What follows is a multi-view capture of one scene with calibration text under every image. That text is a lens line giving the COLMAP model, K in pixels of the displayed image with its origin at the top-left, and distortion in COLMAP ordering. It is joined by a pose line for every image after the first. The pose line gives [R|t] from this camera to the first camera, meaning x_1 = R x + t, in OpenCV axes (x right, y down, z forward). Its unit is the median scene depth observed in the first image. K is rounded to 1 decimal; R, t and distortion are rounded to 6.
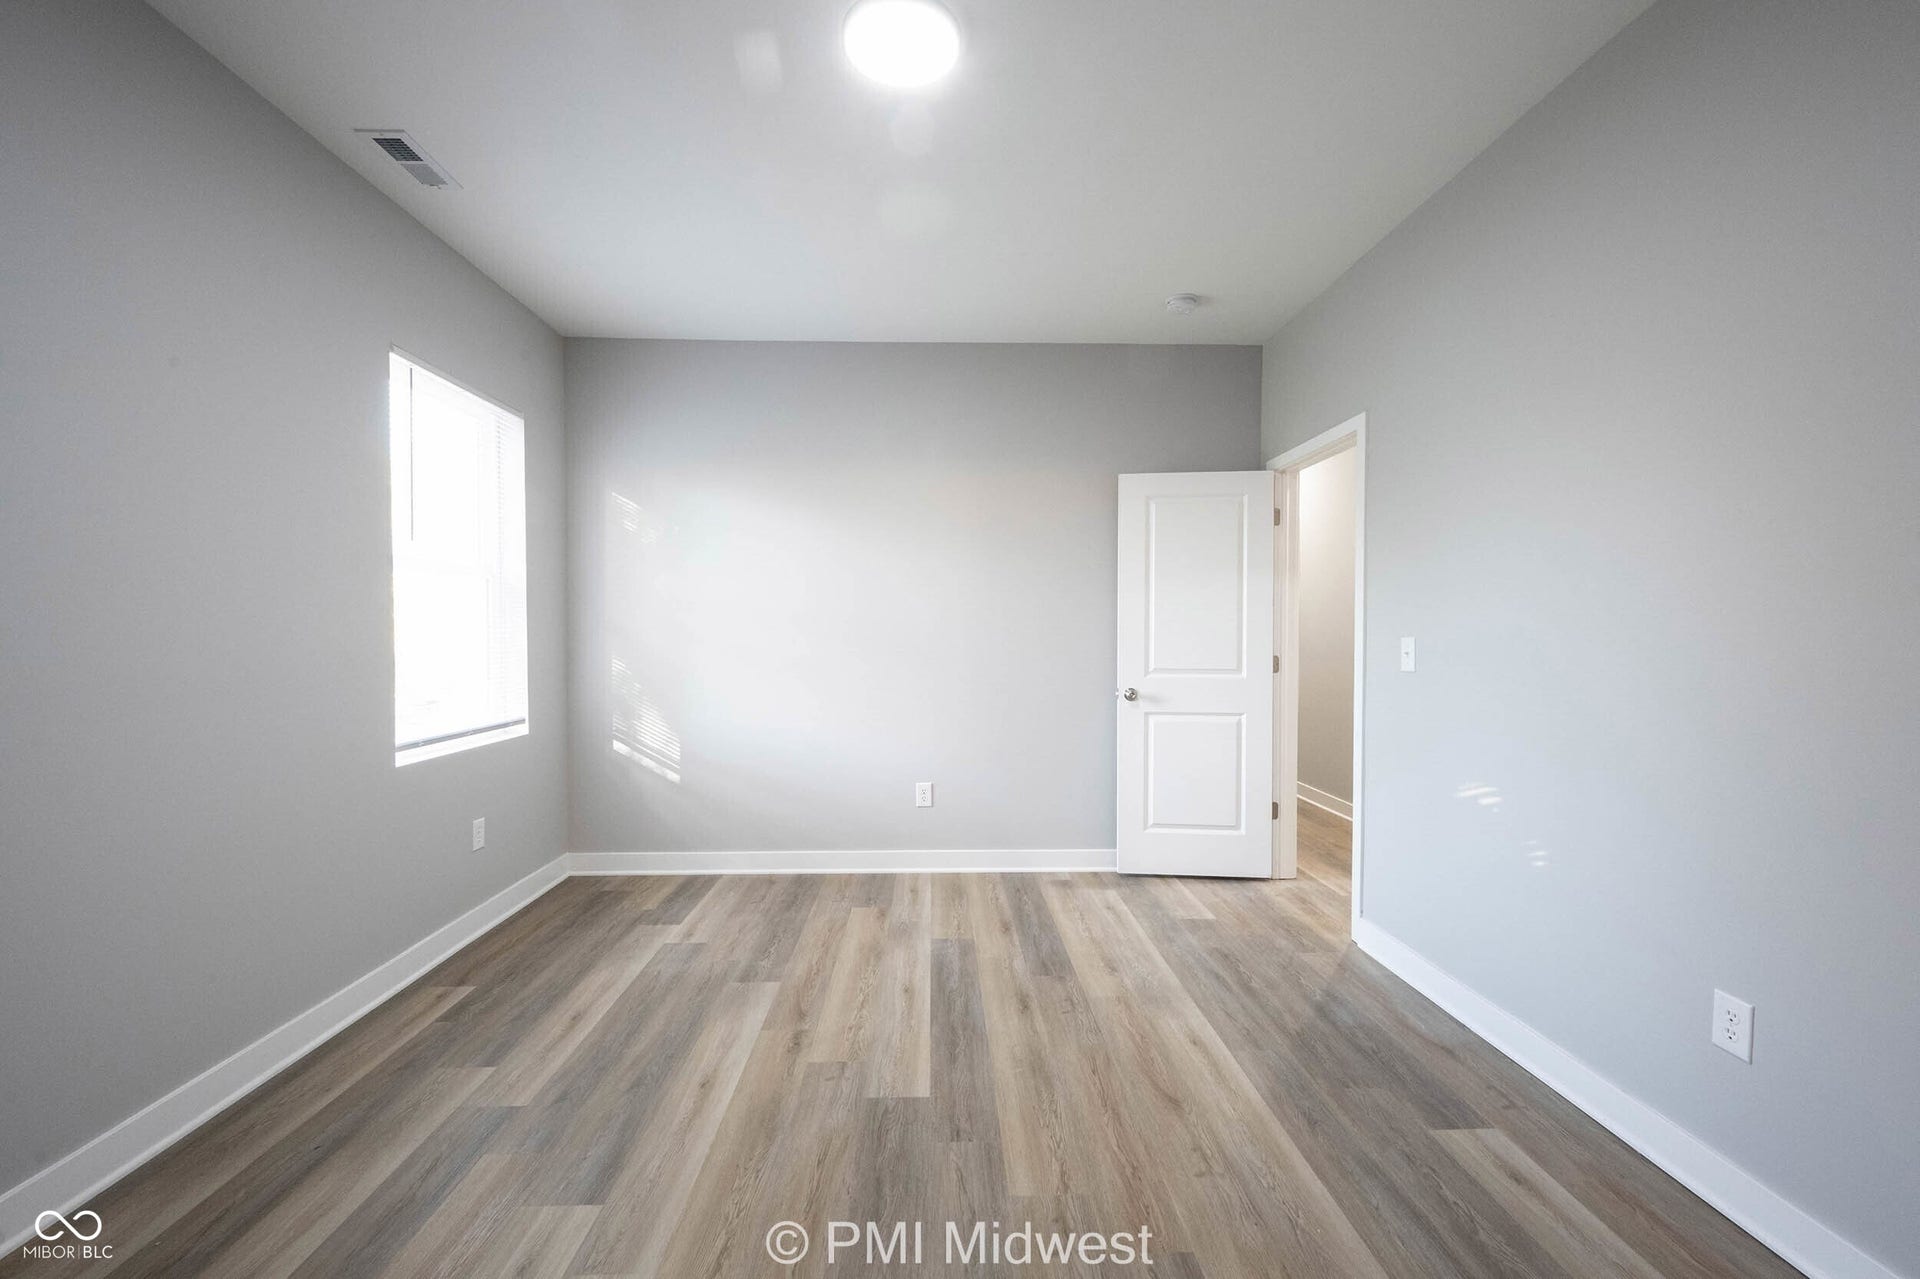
lens RADIAL K [[761.6, 0, 959.6], [0, 761.6, 640.2], [0, 0, 1]] dist [-0.000639, 0.000184]
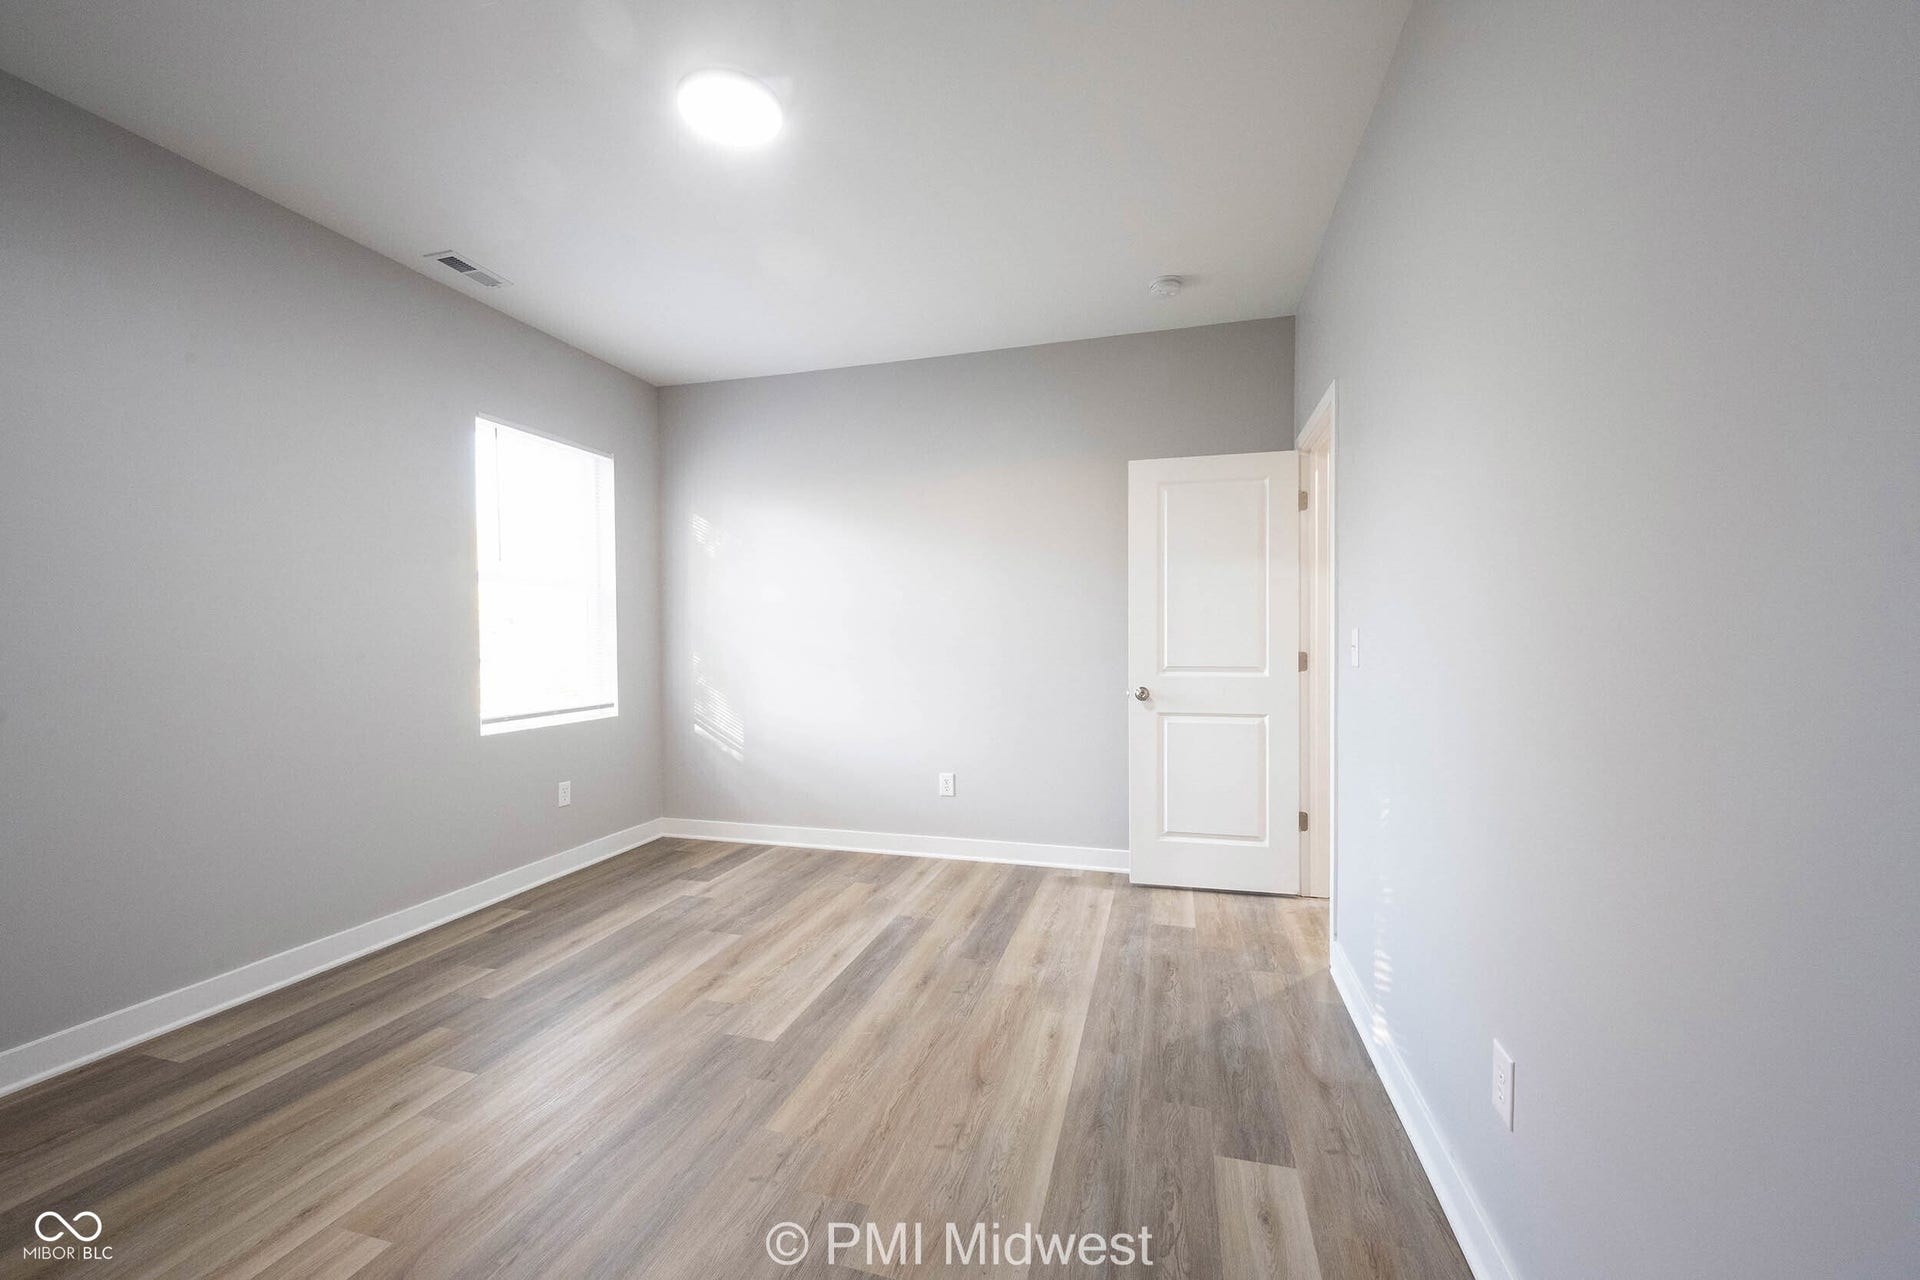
lens RADIAL K [[761.6, 0, 997.5], [0, 761.6, 640.7], [0, 0, 1]] dist [-0.000639, 0.000184]
pose [[0.954294, -0.004815, -0.298831, 0.469440], [0.003565, 0.999982, -0.004728, 0.013205], [0.298849, 0.003446, 0.954294, 0.022241]]
